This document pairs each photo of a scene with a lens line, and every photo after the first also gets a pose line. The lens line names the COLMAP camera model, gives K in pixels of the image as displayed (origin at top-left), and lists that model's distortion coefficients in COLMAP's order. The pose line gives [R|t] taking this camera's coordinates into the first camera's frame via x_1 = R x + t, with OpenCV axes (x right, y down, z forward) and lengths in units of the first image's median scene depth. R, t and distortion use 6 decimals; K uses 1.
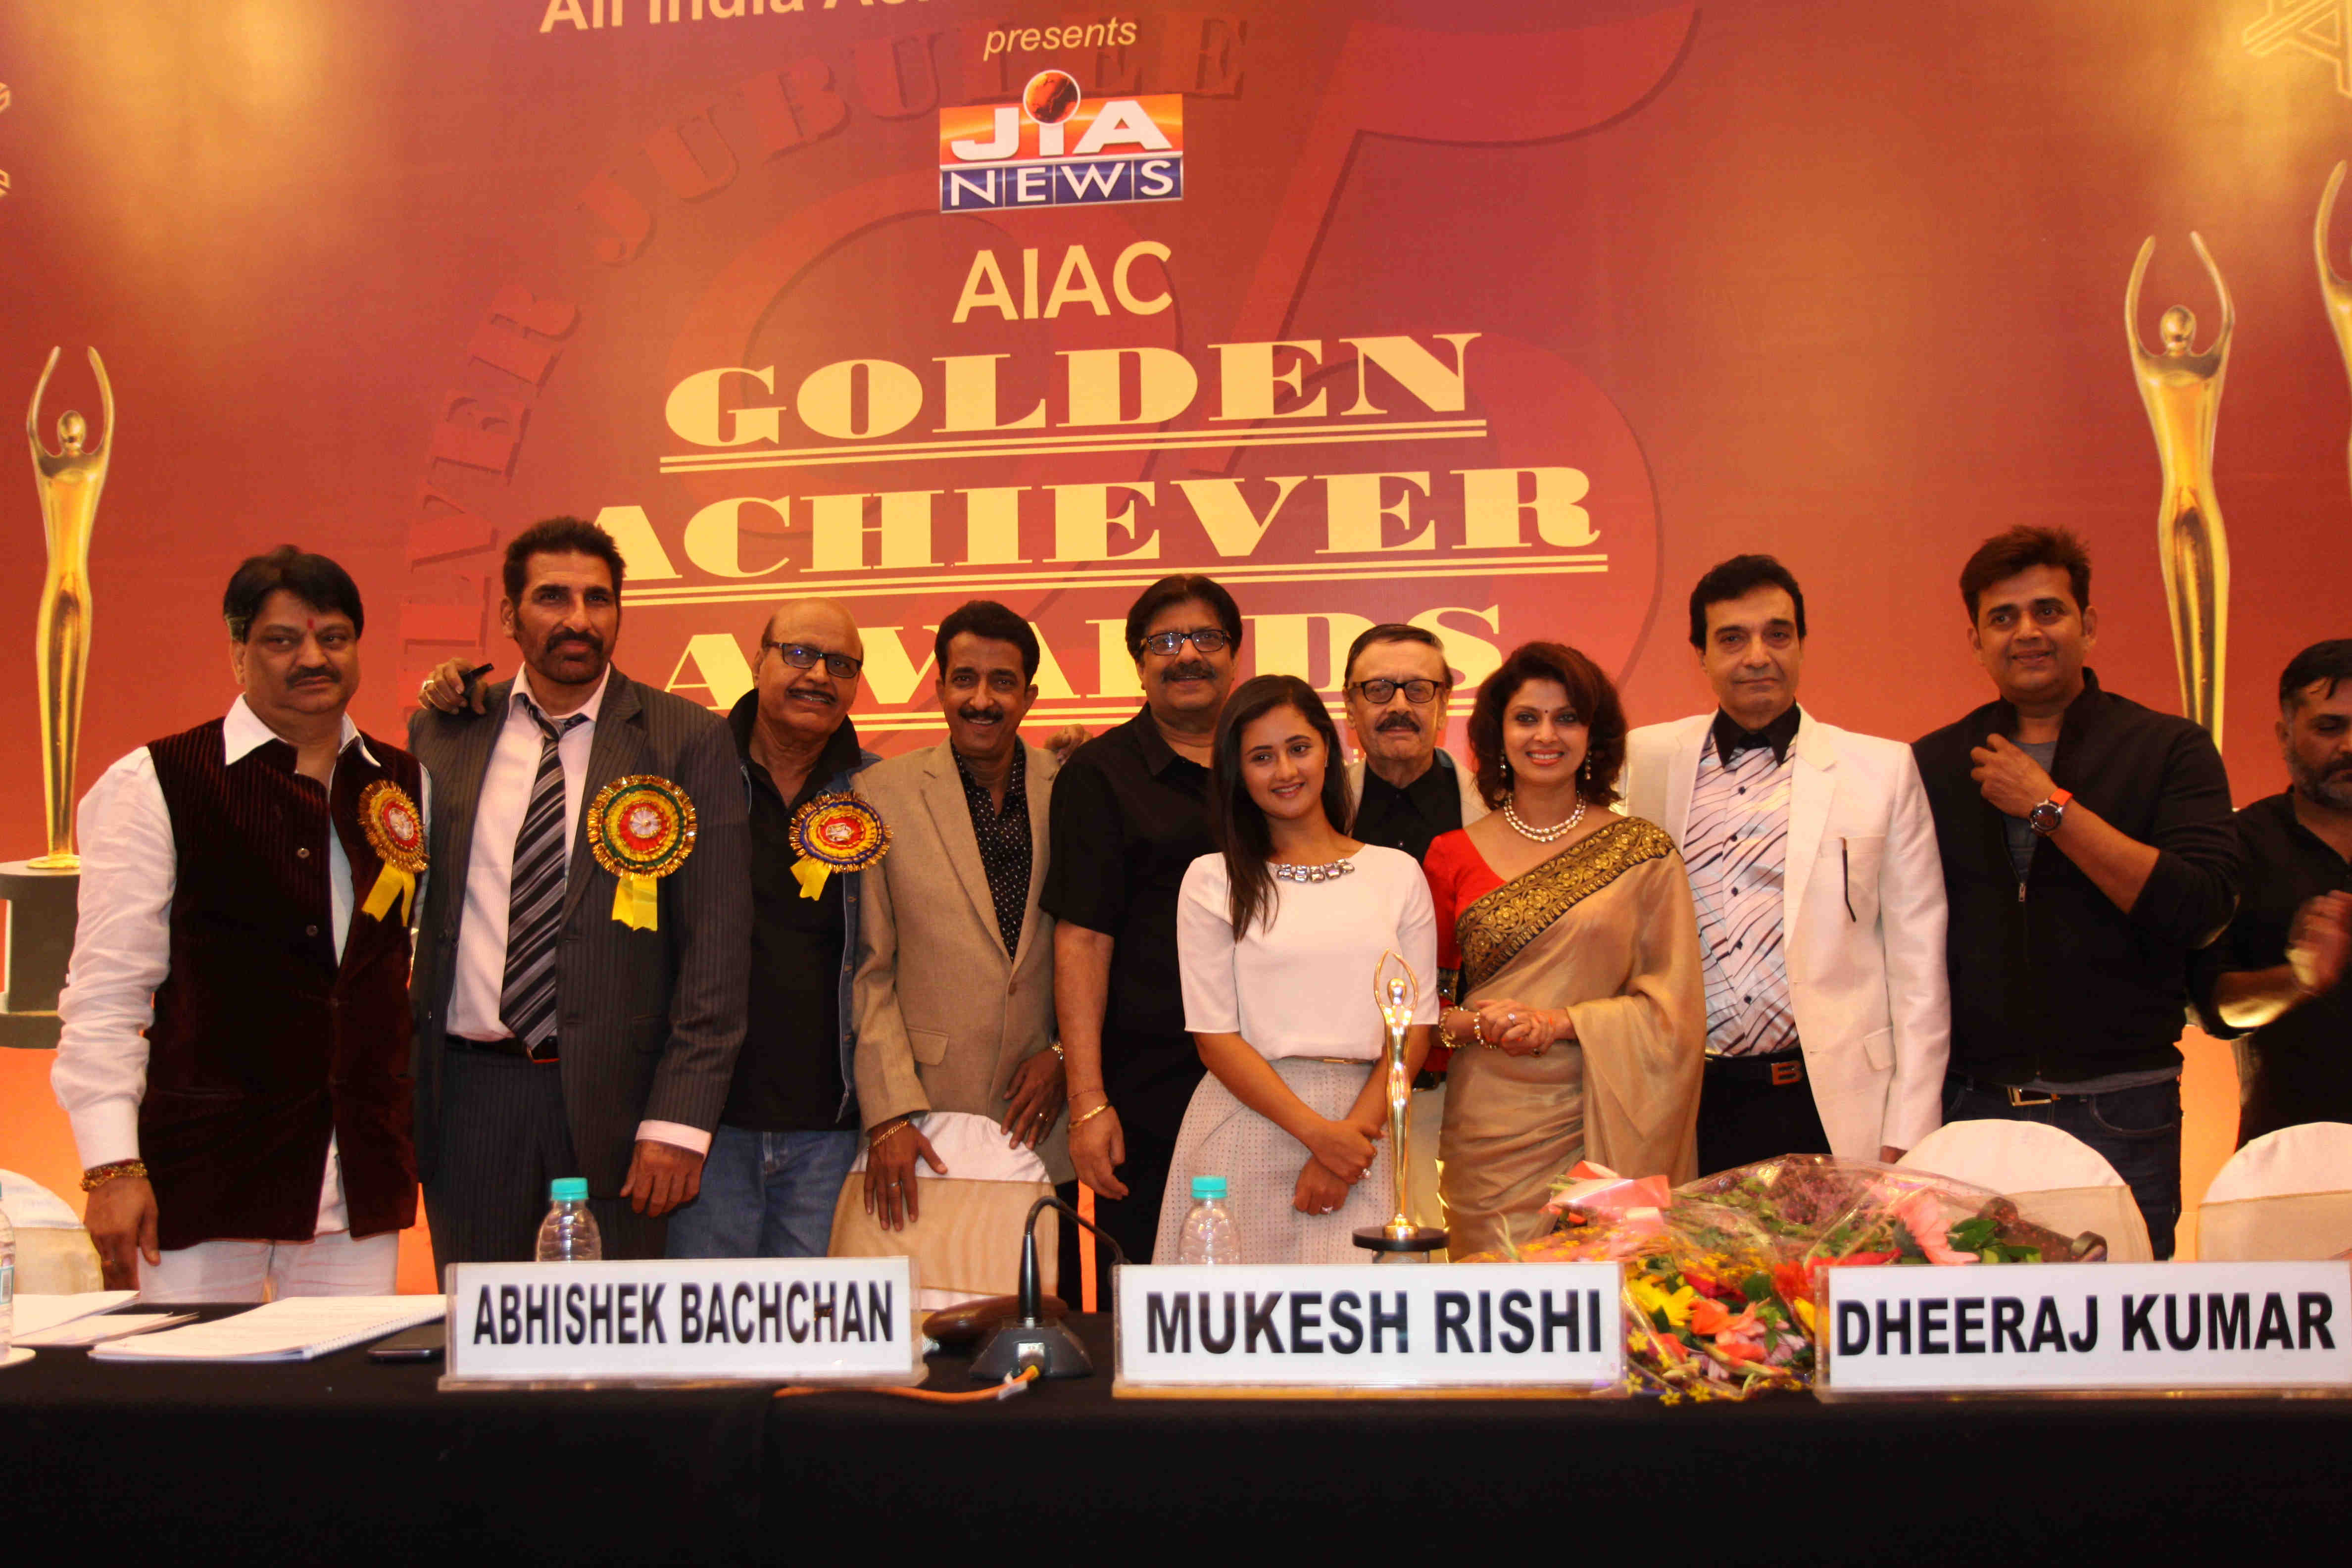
lens RADIAL K [[1971.4, 0, 1176.0], [0, 1971.4, 784.0], [0, 0, 1]] dist [-0.068895, -0.001945]
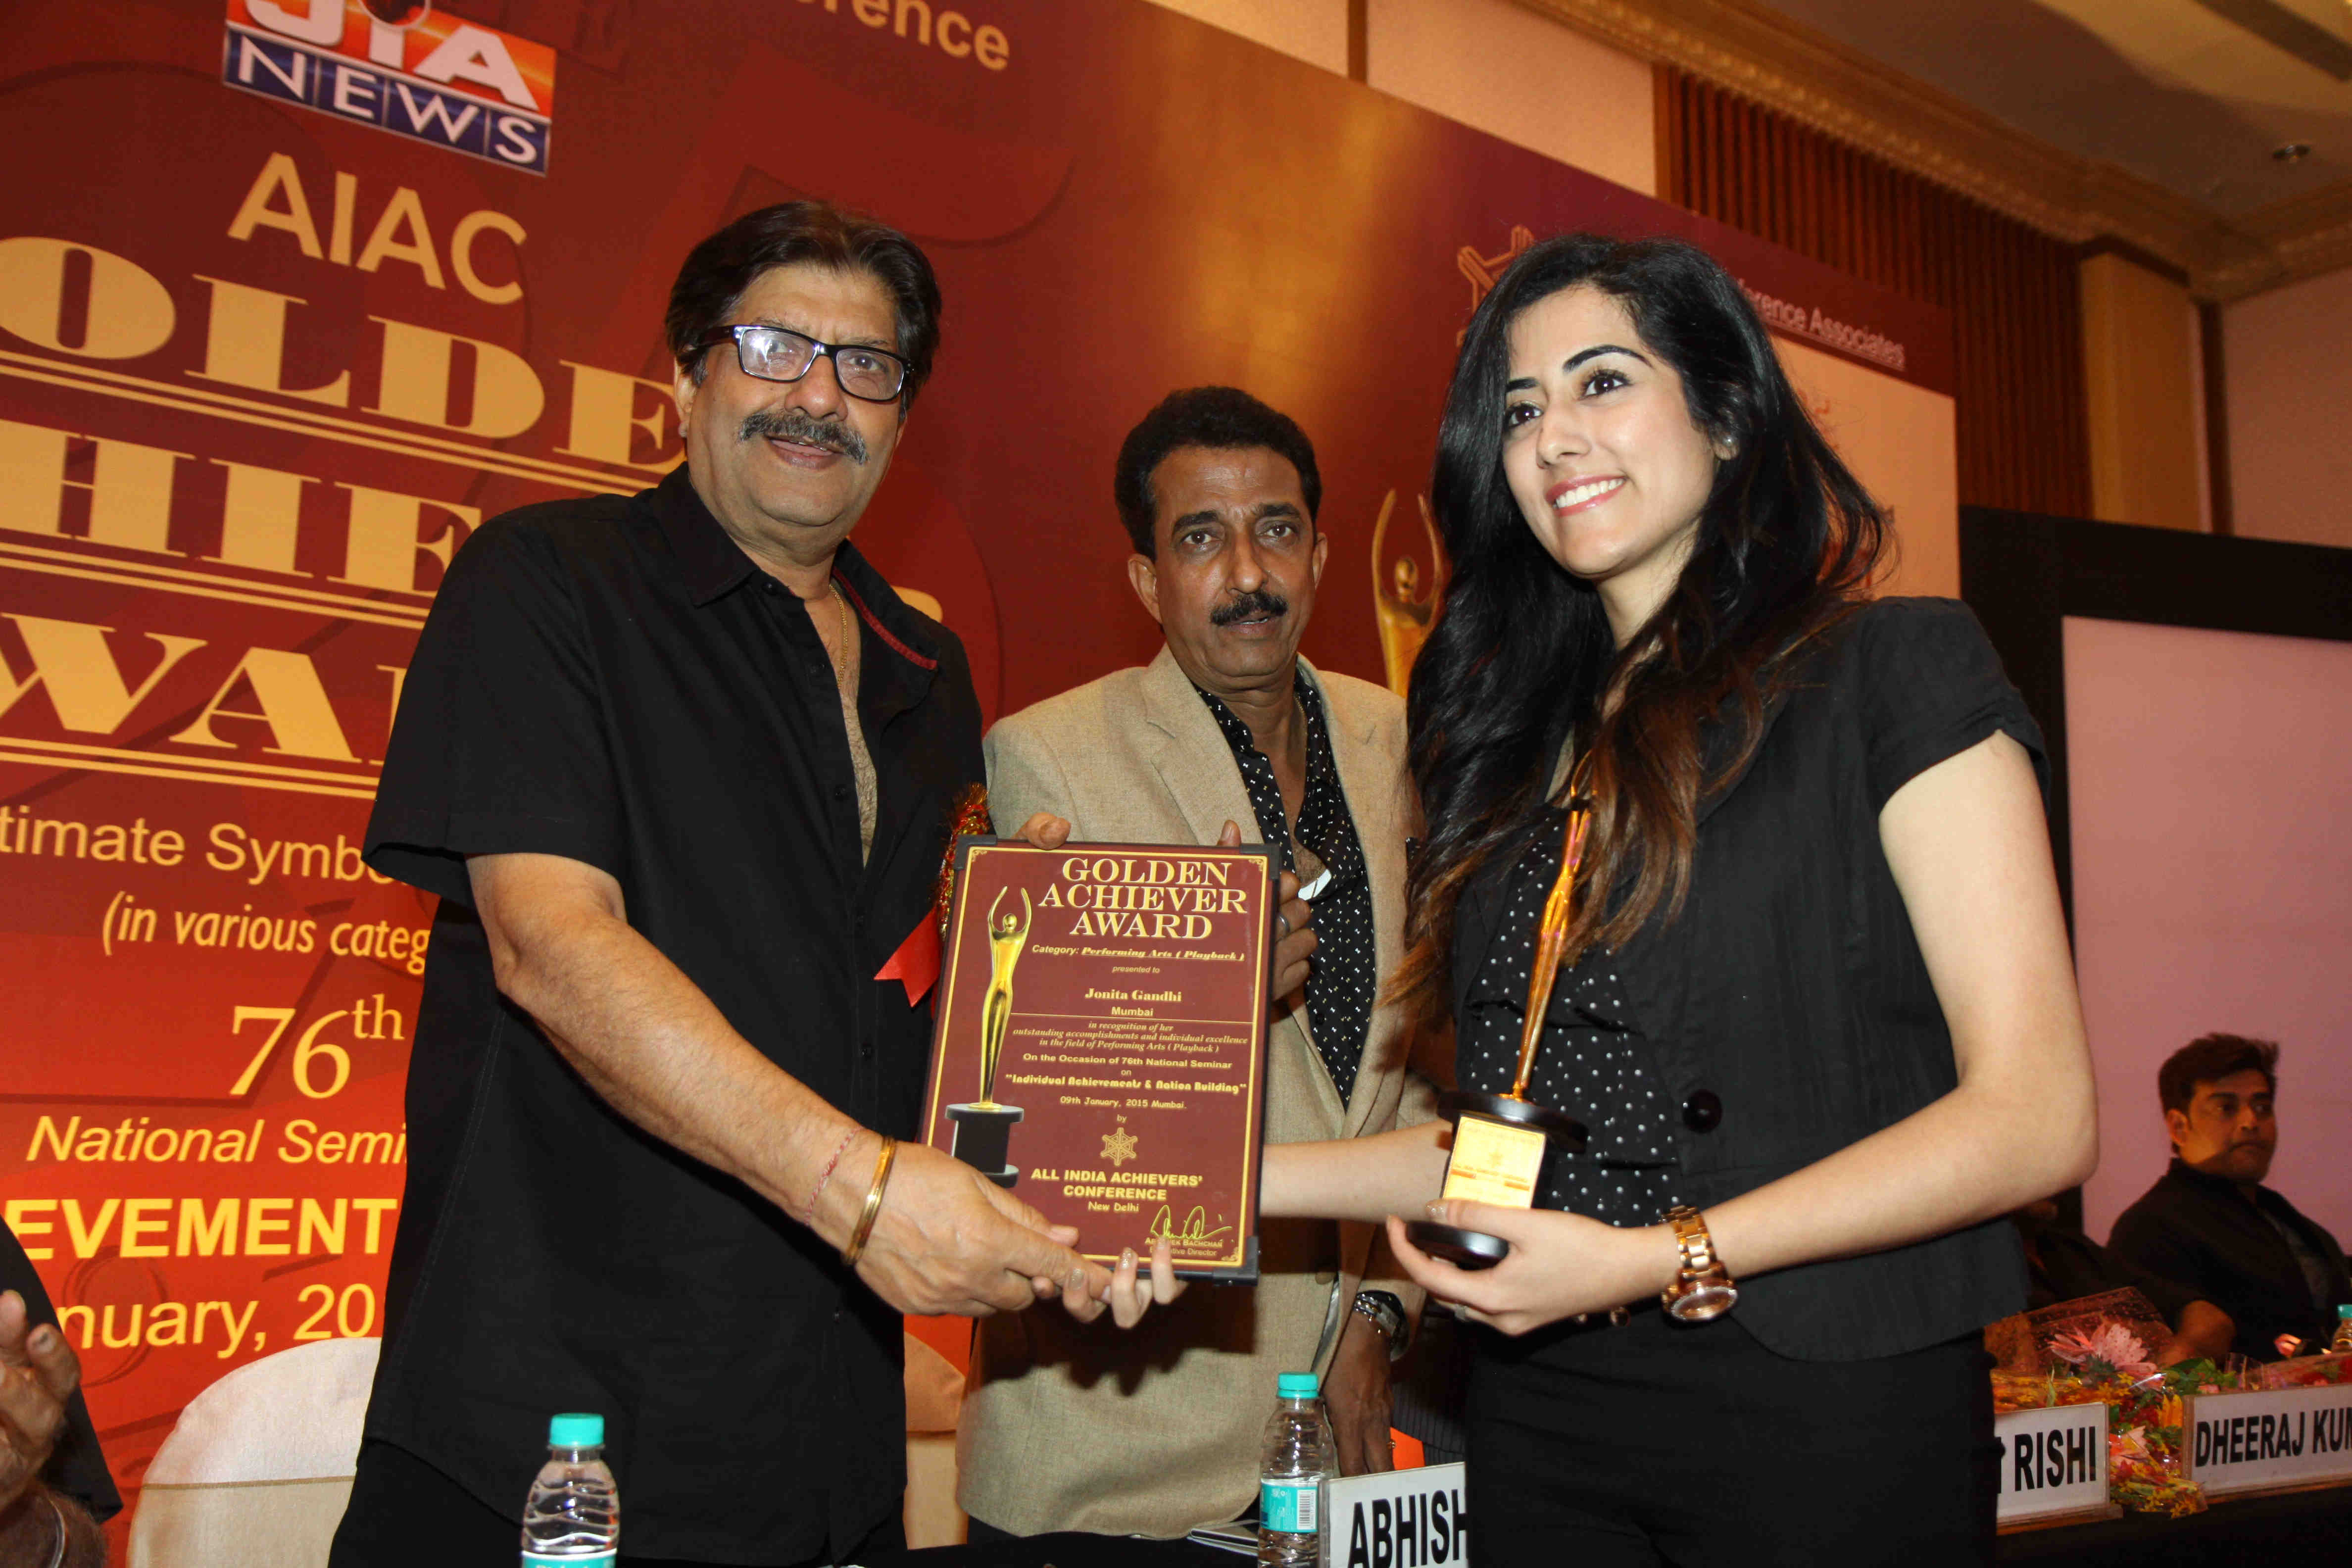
lens RADIAL K [[2245.2, 0, 1163.6], [0, 2245.2, 774.7], [0, 0, 1]] dist [-0.075325, 0.205264]
pose [[0.728079, 0.138951, 0.671263, -0.398530], [-0.104939, 0.990291, -0.091169, 0.007497], [-0.677414, -0.004064, 0.735591, 0.136241]]
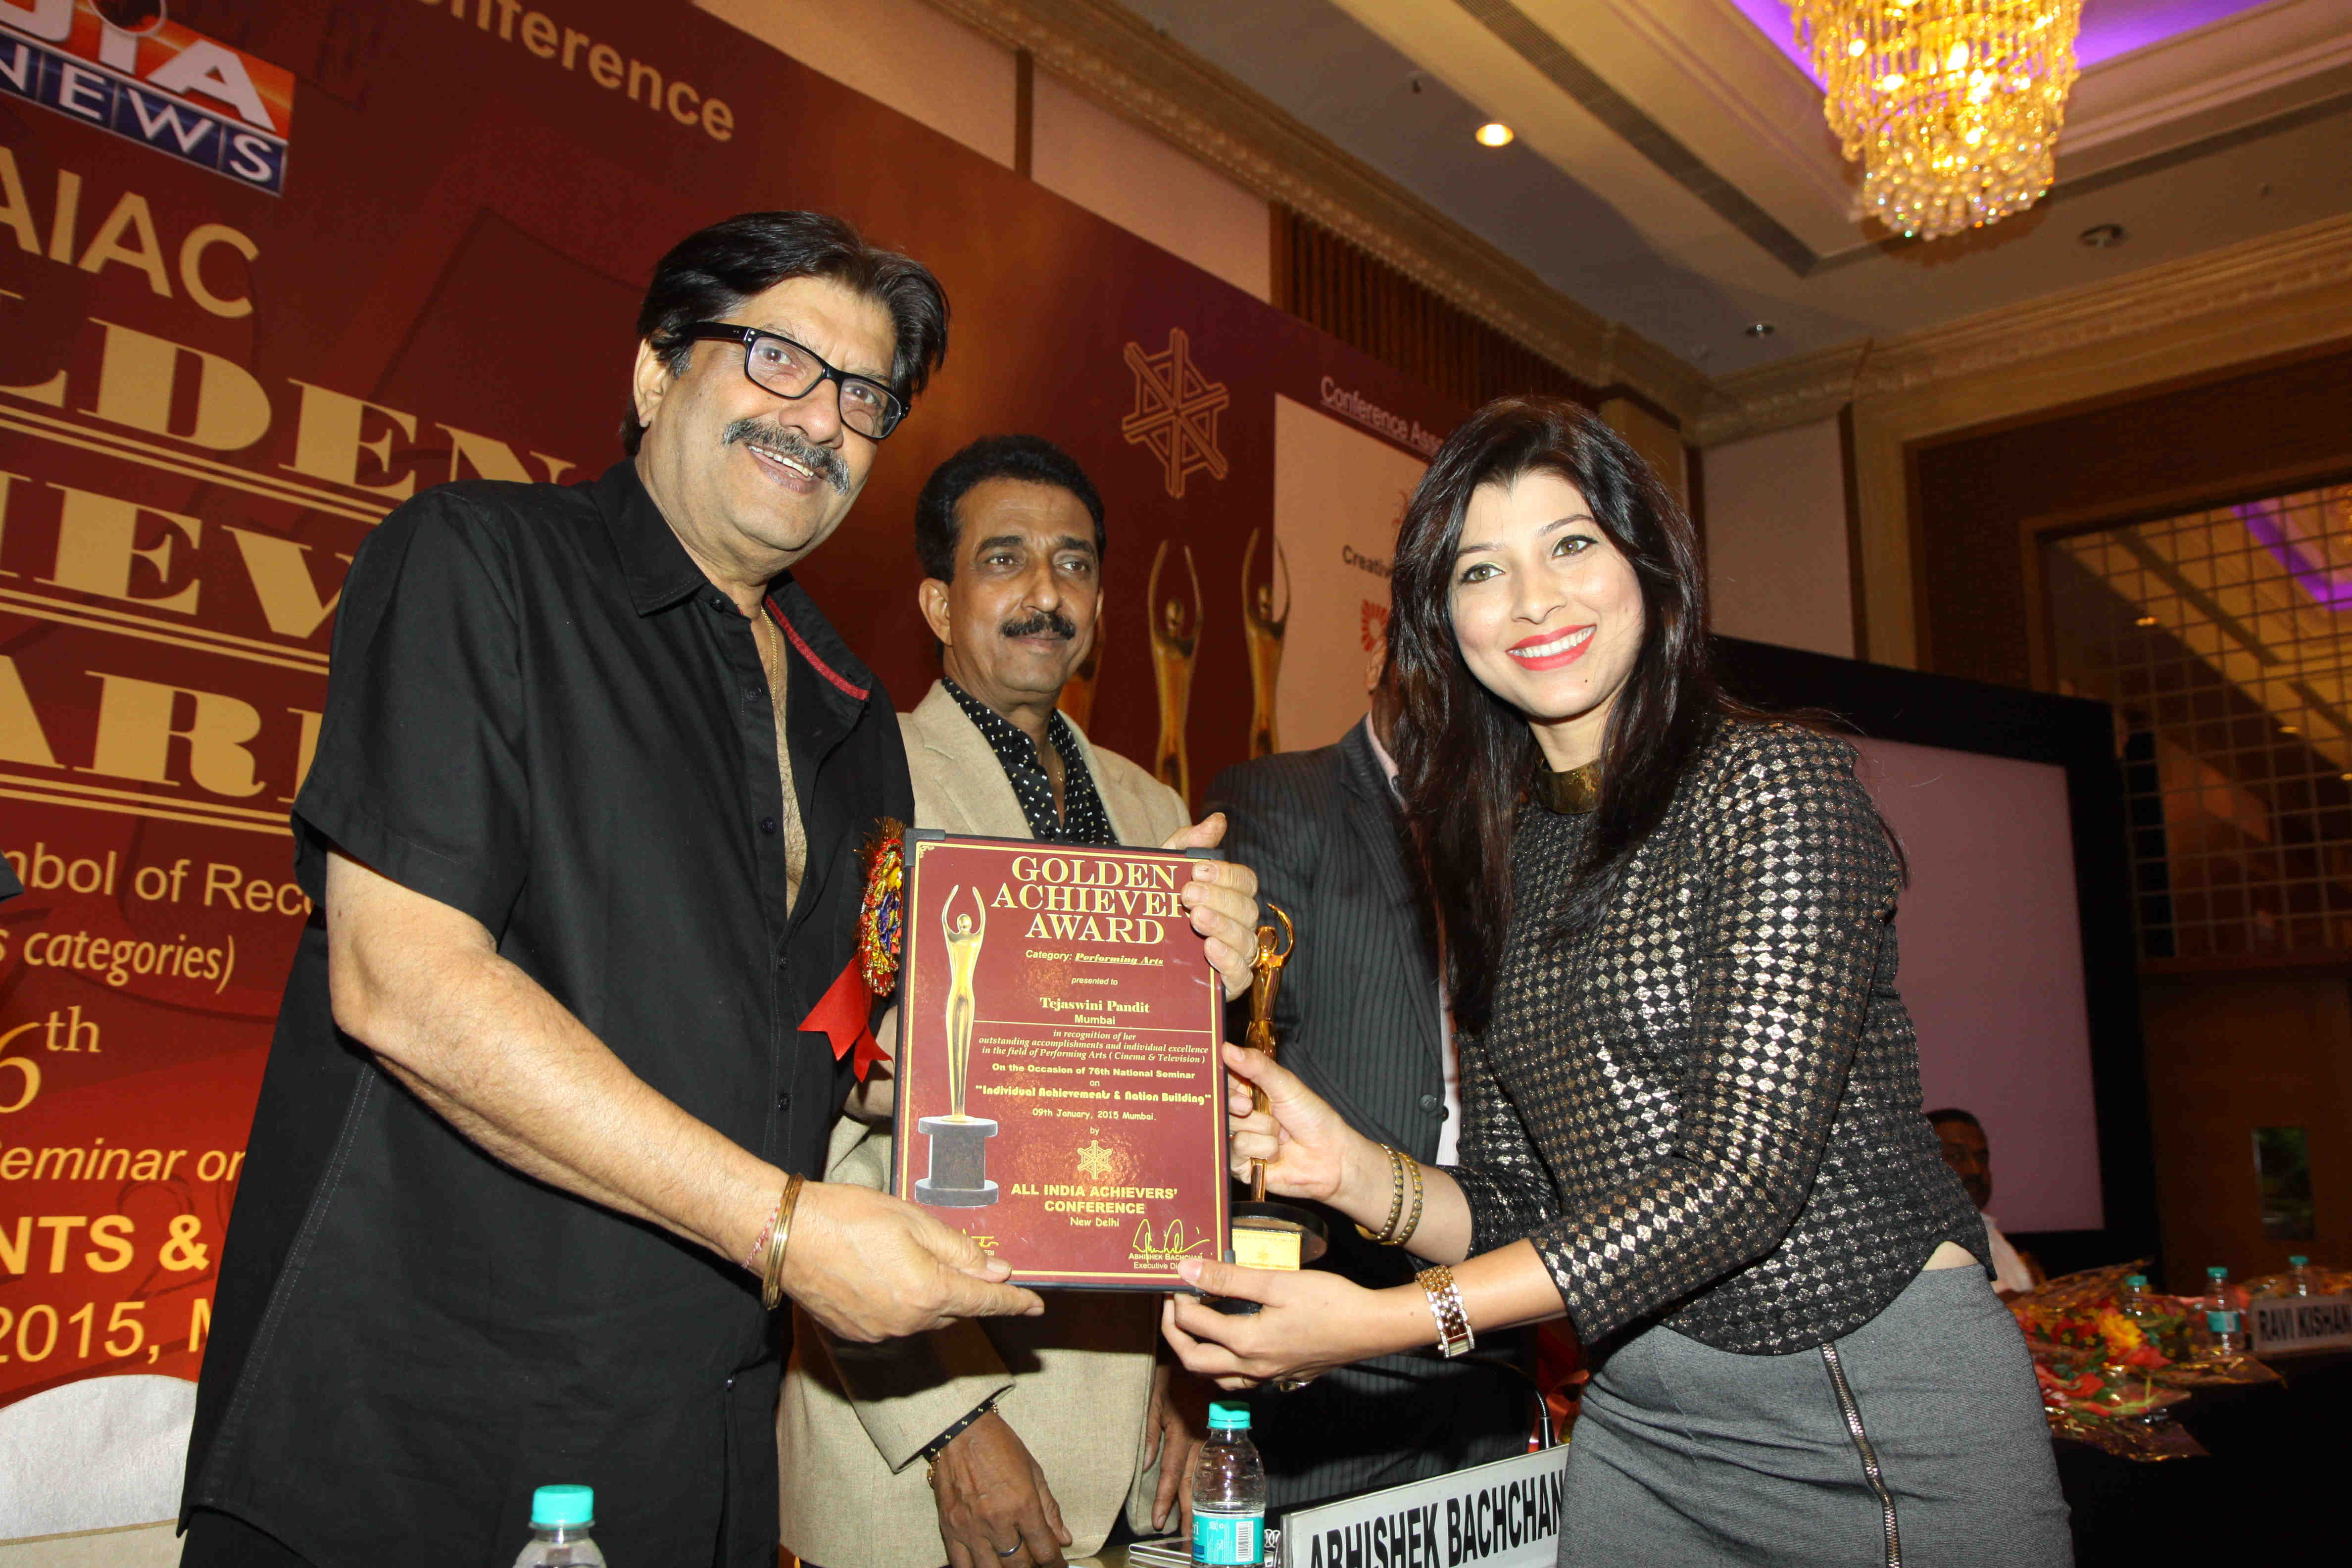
lens RADIAL K [[1963.2, 0, 1164.3], [0, 1963.2, 783.9], [0, 0, 1]] dist [-0.099029, 0.128630]
pose [[0.568389, 0.173298, 0.804302, -0.395411], [-0.108079, 0.984821, -0.135816, 0.016614], [-0.815630, -0.009732, 0.578492, 0.219610]]
